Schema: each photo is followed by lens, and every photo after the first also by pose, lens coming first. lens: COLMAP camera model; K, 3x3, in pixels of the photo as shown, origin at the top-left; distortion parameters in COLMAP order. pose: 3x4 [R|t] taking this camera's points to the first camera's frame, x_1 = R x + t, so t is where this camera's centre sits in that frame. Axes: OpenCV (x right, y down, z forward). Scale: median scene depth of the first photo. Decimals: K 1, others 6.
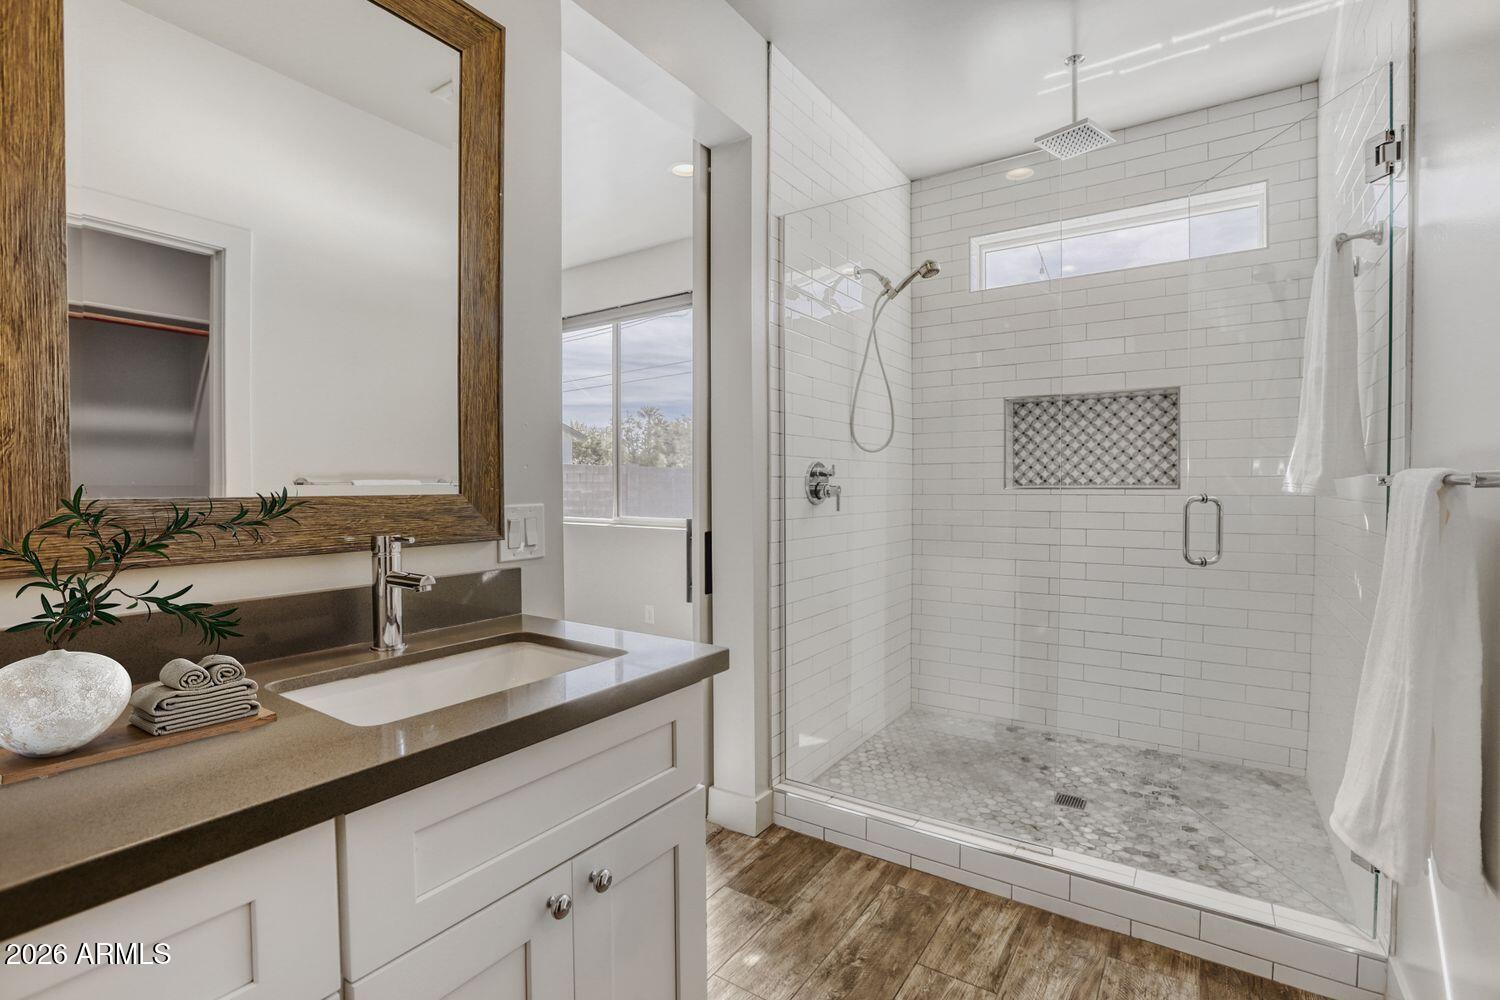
lens RADIAL K [[686.7, 0, 750.3], [0, 686.7, 497.5], [0, 0, 1]] dist [-0.002067, 0.000047]
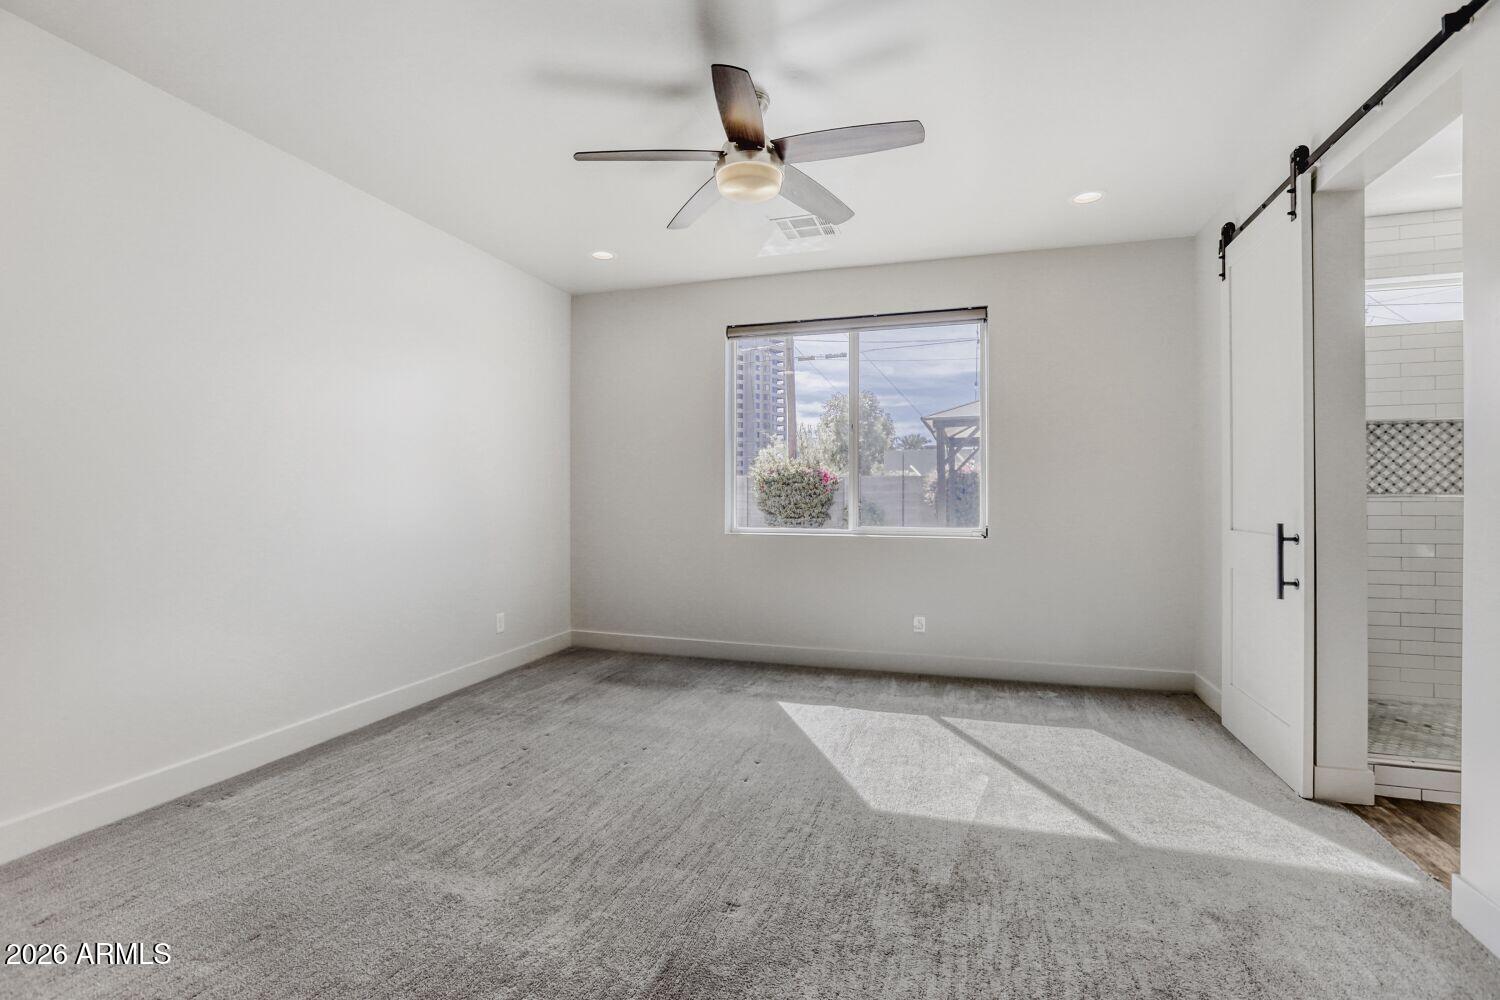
lens RADIAL K [[686.7, 0, 751.9], [0, 686.7, 498.9], [0, 0, 1]] dist [-0.002067, 0.000047]
pose [[0.954623, -0.001787, 0.297810, -0.980920], [0.007975, 0.999777, -0.019565, 0.005791], [-0.297709, 0.021052, 0.954425, 0.170690]]
